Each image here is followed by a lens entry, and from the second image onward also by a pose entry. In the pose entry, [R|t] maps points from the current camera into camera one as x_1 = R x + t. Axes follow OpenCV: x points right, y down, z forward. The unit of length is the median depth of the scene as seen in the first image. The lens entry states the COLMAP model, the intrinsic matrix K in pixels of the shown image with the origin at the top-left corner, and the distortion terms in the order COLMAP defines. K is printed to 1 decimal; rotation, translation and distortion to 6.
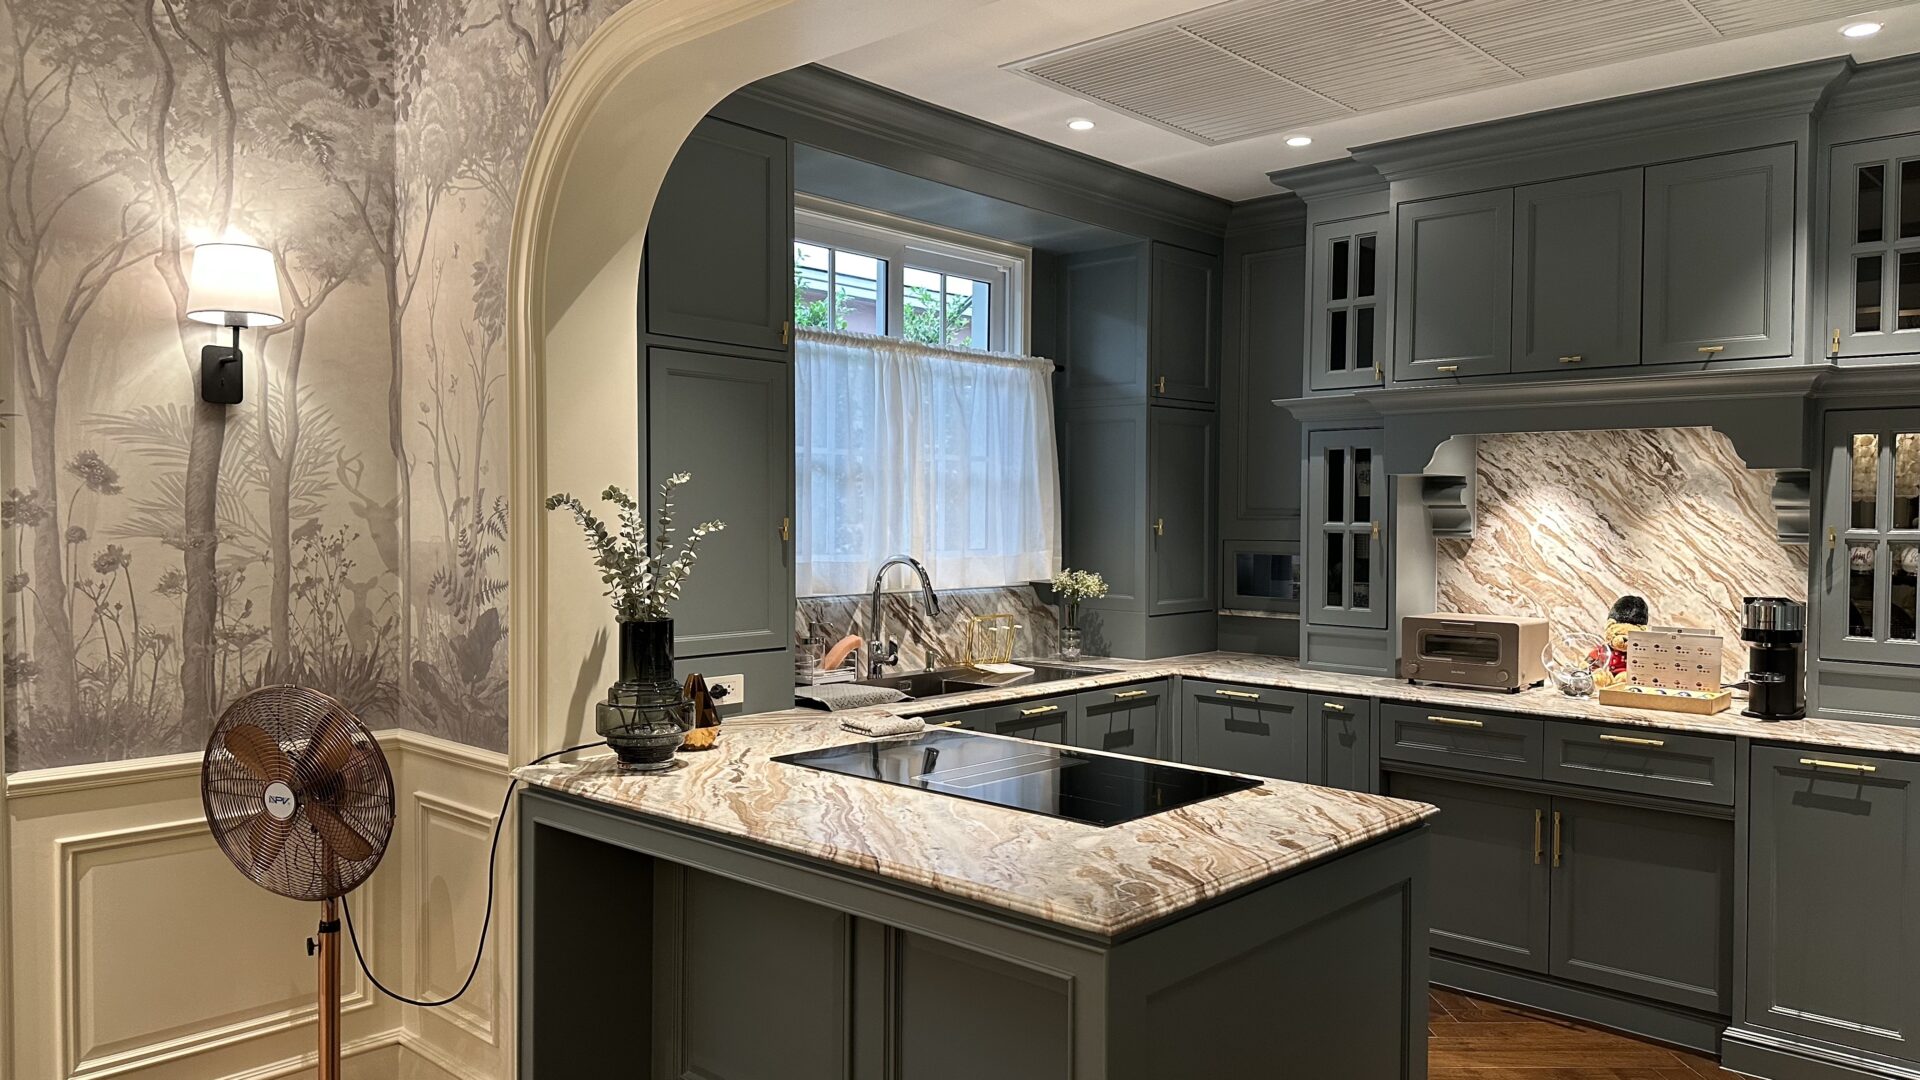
lens RADIAL K [[1352.8, 0, 949.4], [0, 1352.8, 542.1], [0, 0, 1]] dist [0.052183, -0.053774]
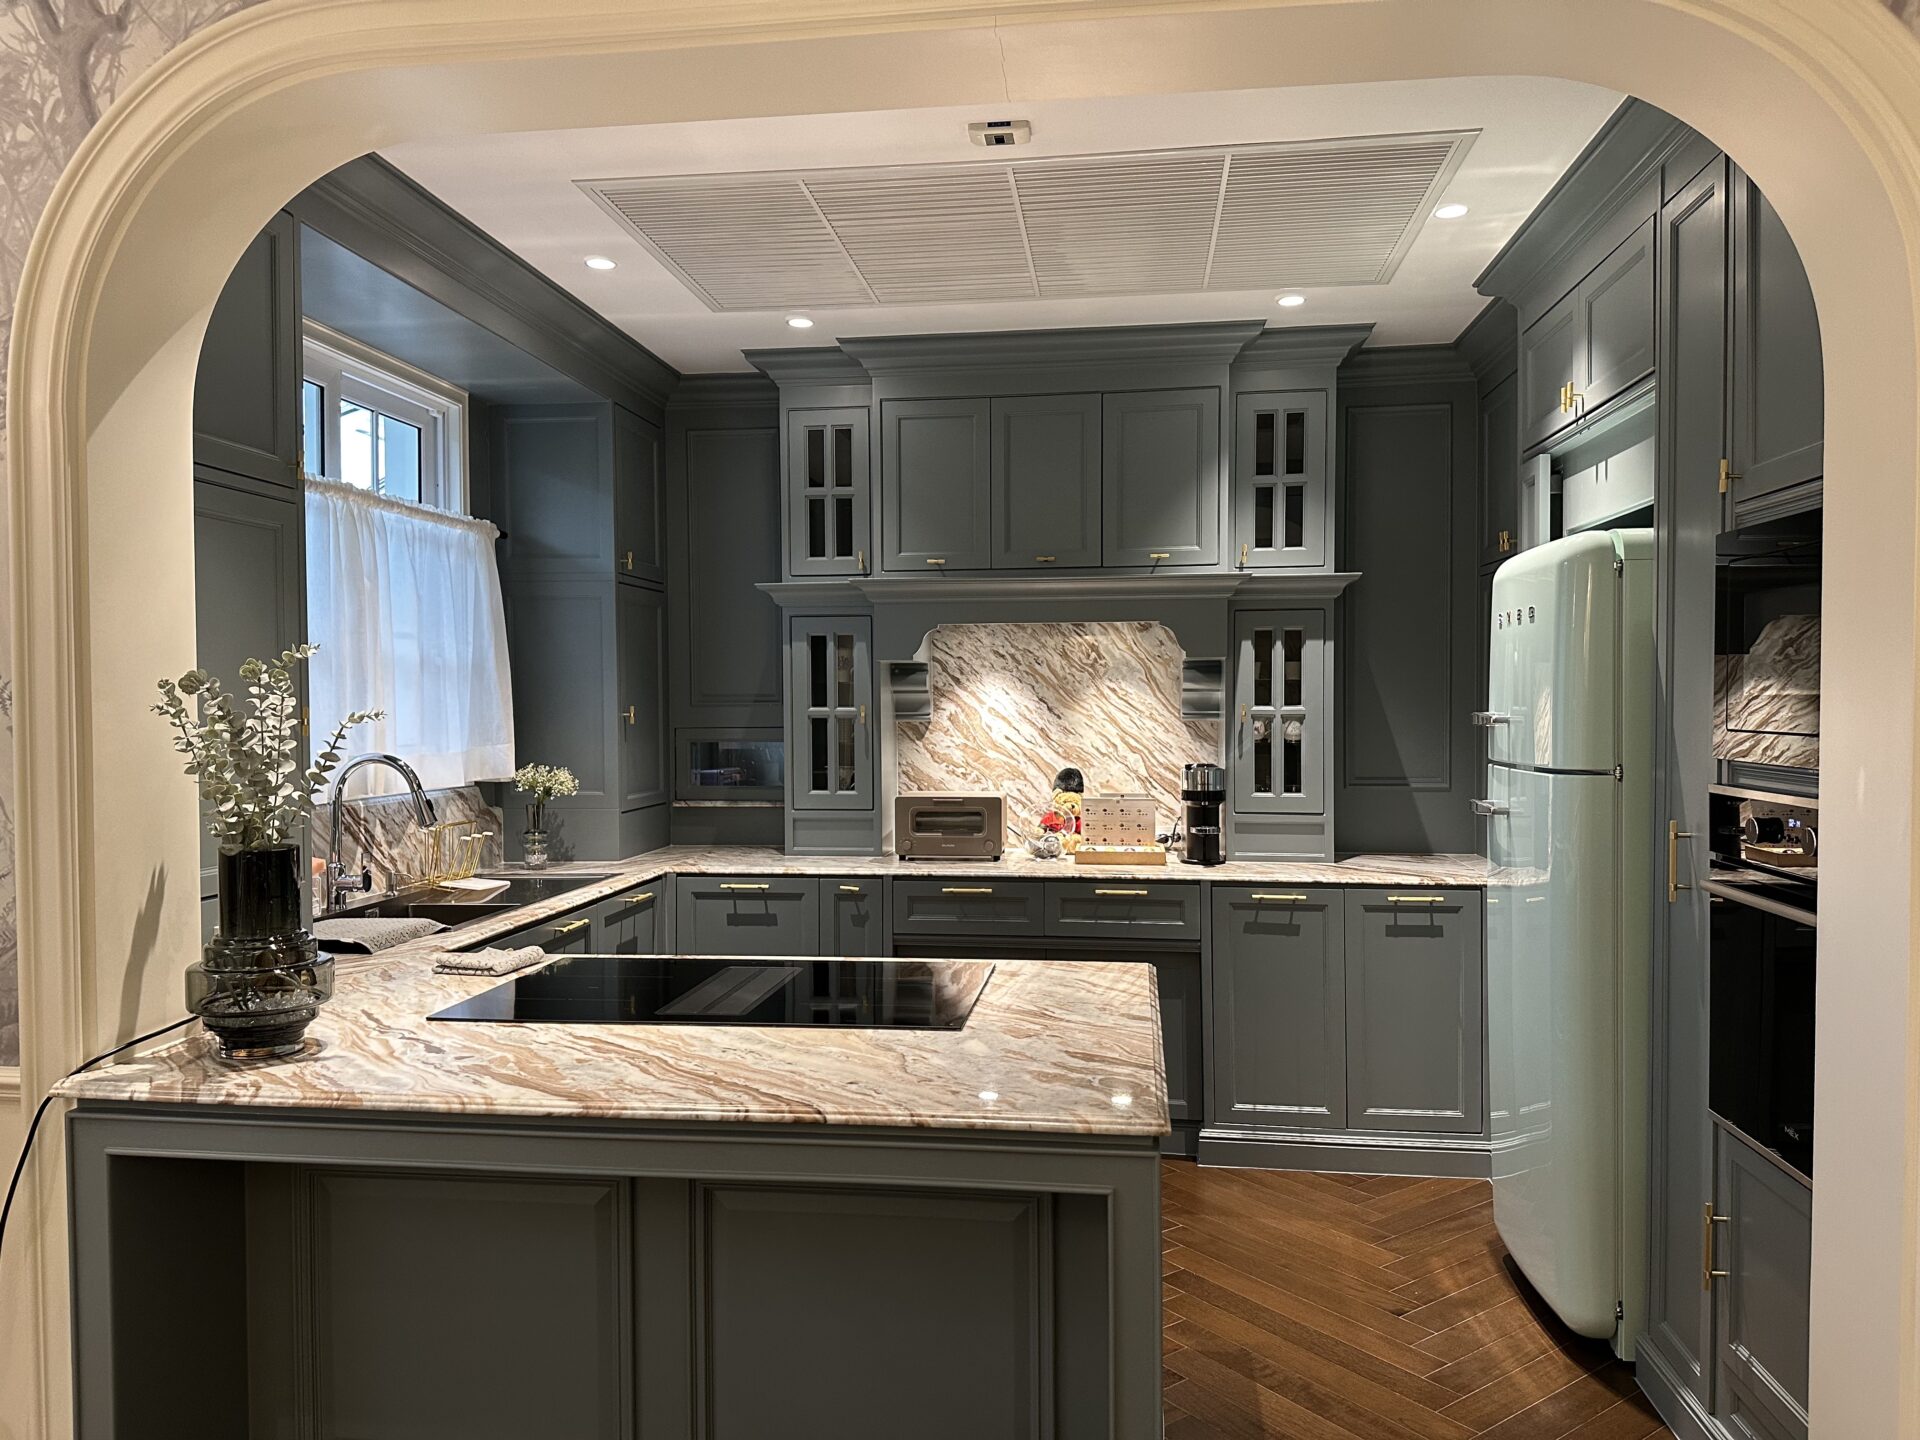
lens RADIAL K [[1359.4, 0, 978.8], [0, 1359.4, 720.4], [0, 0, 1]] dist [0.078951, -0.067297]
pose [[0.815719, -0.018602, 0.578149, -0.224038], [0.023334, 0.999727, -0.000756, -0.001554], [-0.577977, 0.014107, 0.815931, 0.119345]]
